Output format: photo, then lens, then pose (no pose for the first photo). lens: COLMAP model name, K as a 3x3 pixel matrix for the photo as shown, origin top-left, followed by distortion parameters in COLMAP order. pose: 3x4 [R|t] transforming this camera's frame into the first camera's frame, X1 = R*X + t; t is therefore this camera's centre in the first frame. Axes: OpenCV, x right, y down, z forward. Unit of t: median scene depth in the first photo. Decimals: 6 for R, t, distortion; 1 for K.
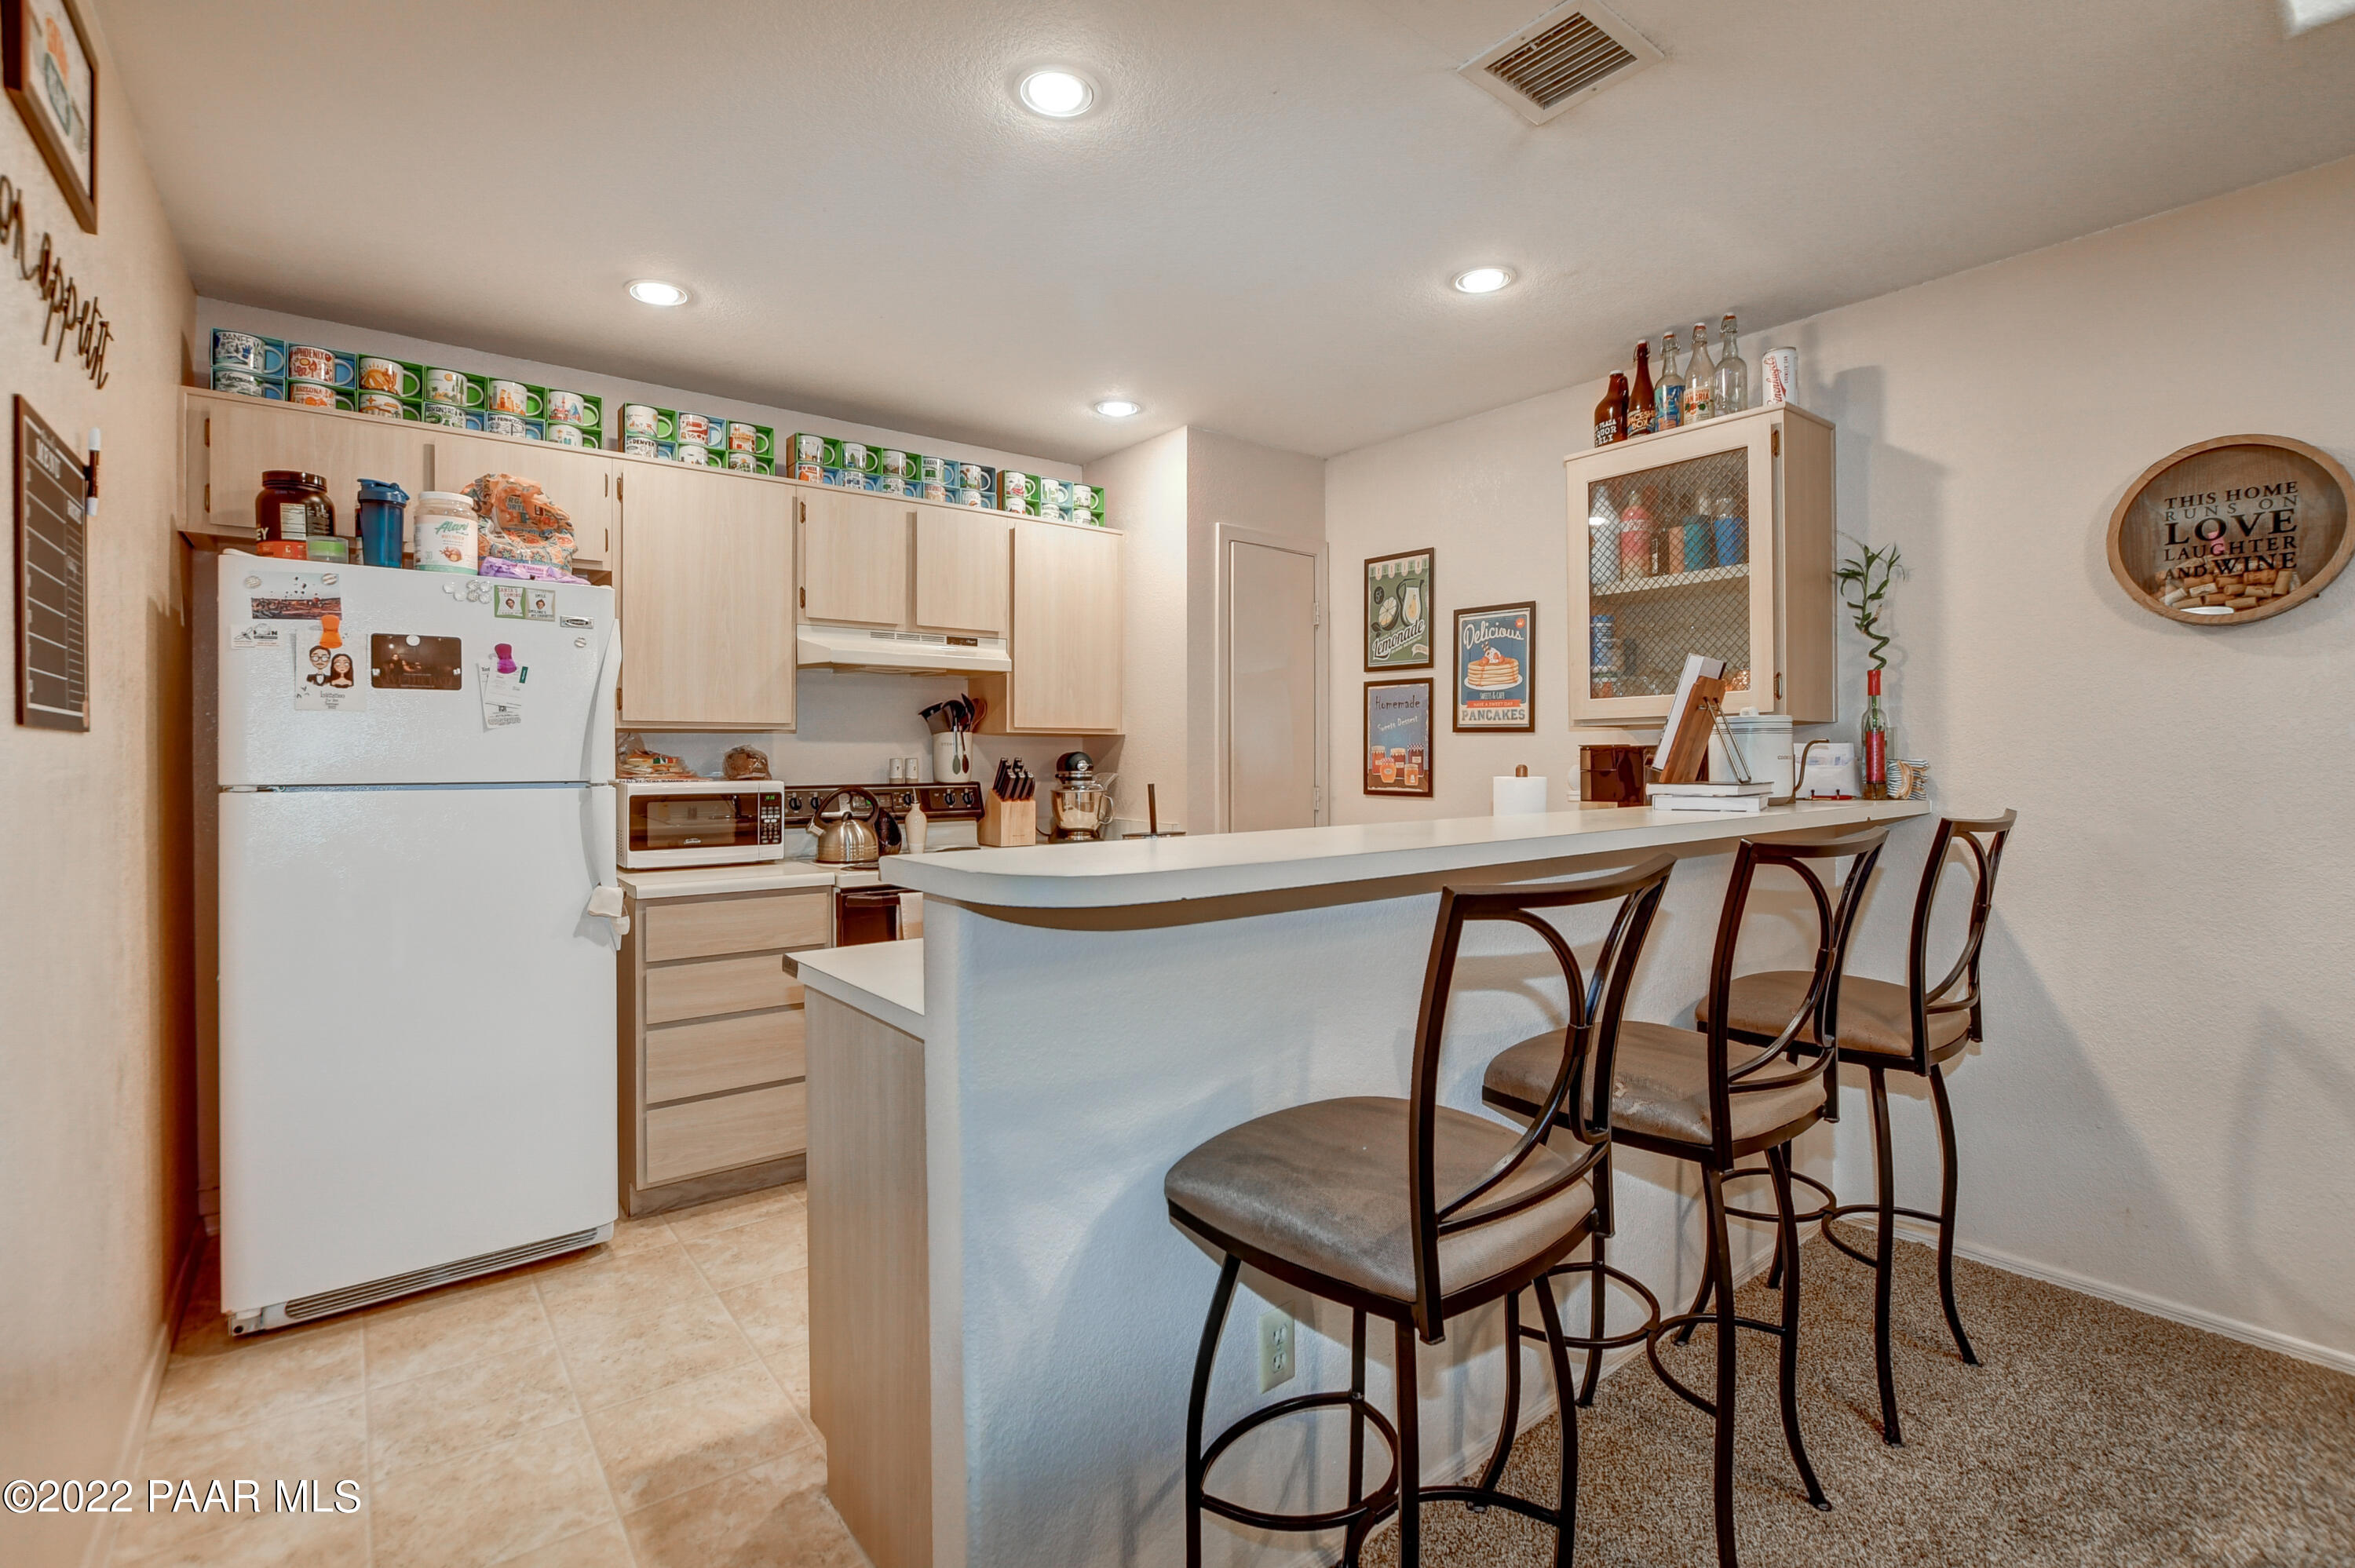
lens RADIAL K [[1077.7, 0, 1179.7], [0, 1077.7, 762.7], [0, 0, 1]] dist [-0.013585, 0.001174]
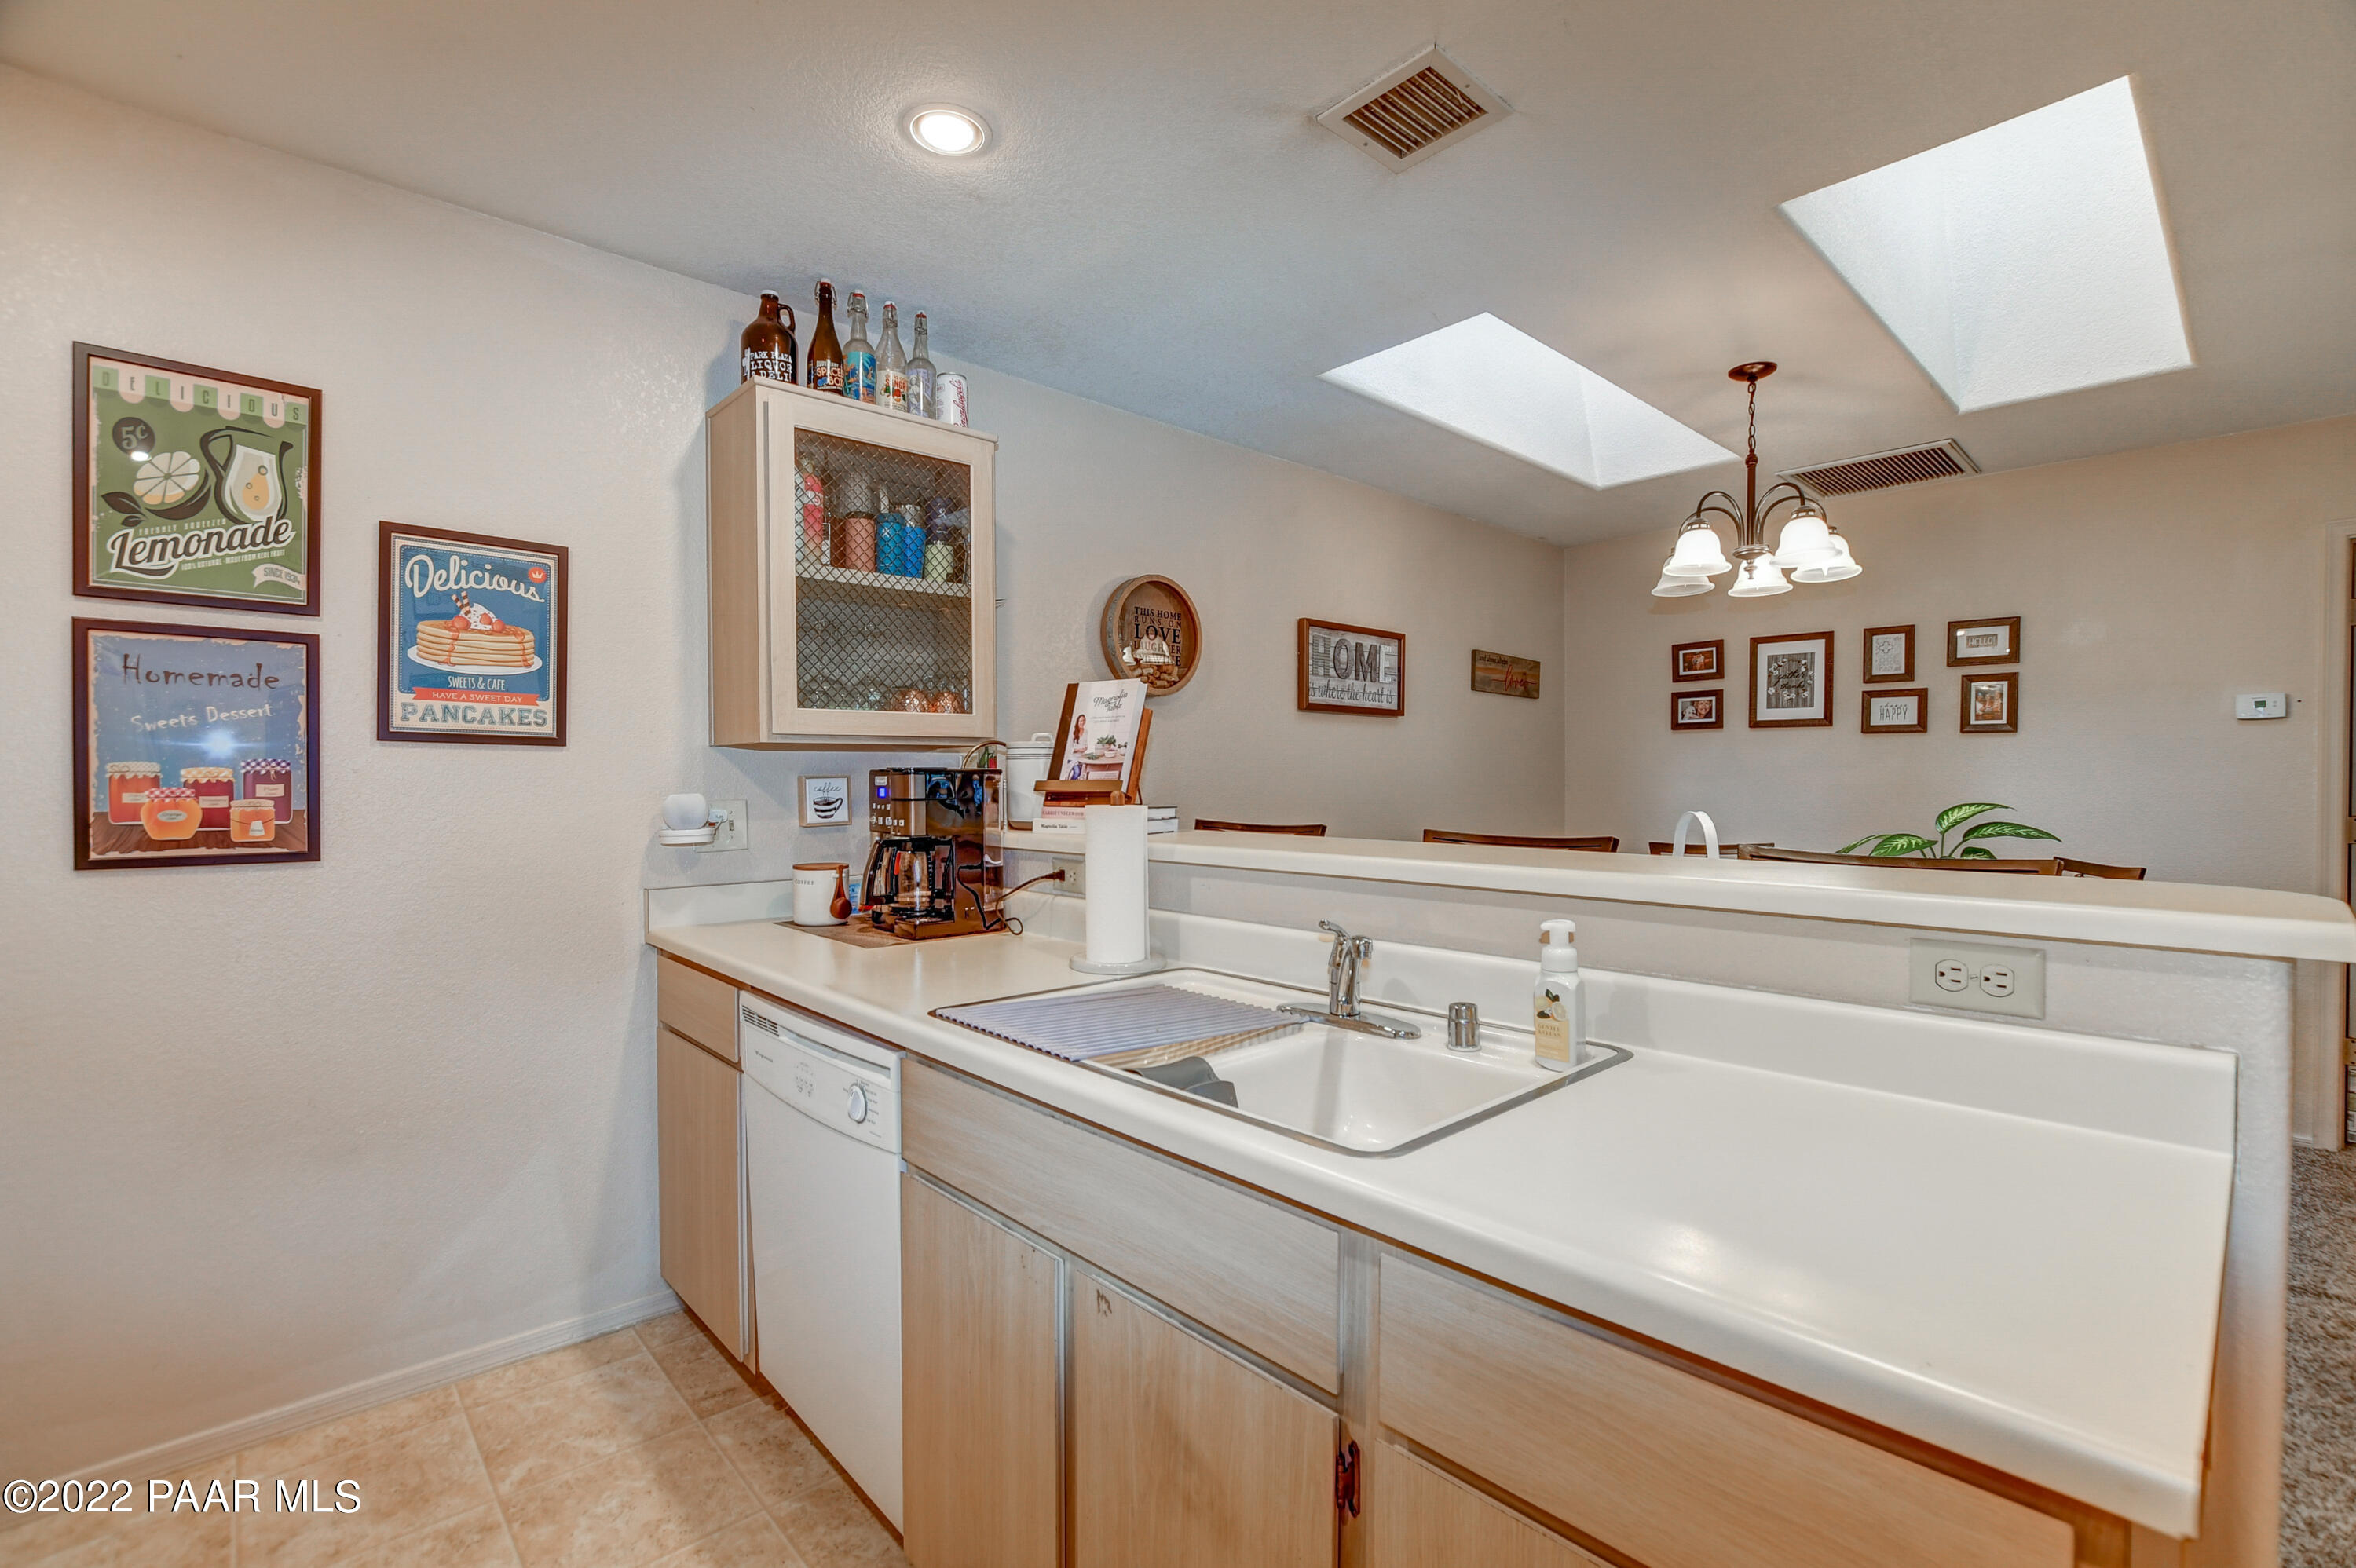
lens RADIAL K [[1036.8, 0, 1160.9], [0, 1036.8, 793.2], [0, 0, 1]] dist [-0.017737, 0.001659]
pose [[-0.070683, -0.010617, 0.997442, -0.336755], [0.009957, 0.999886, 0.011348, -0.003130], [-0.997449, 0.010734, -0.070569, 0.701105]]
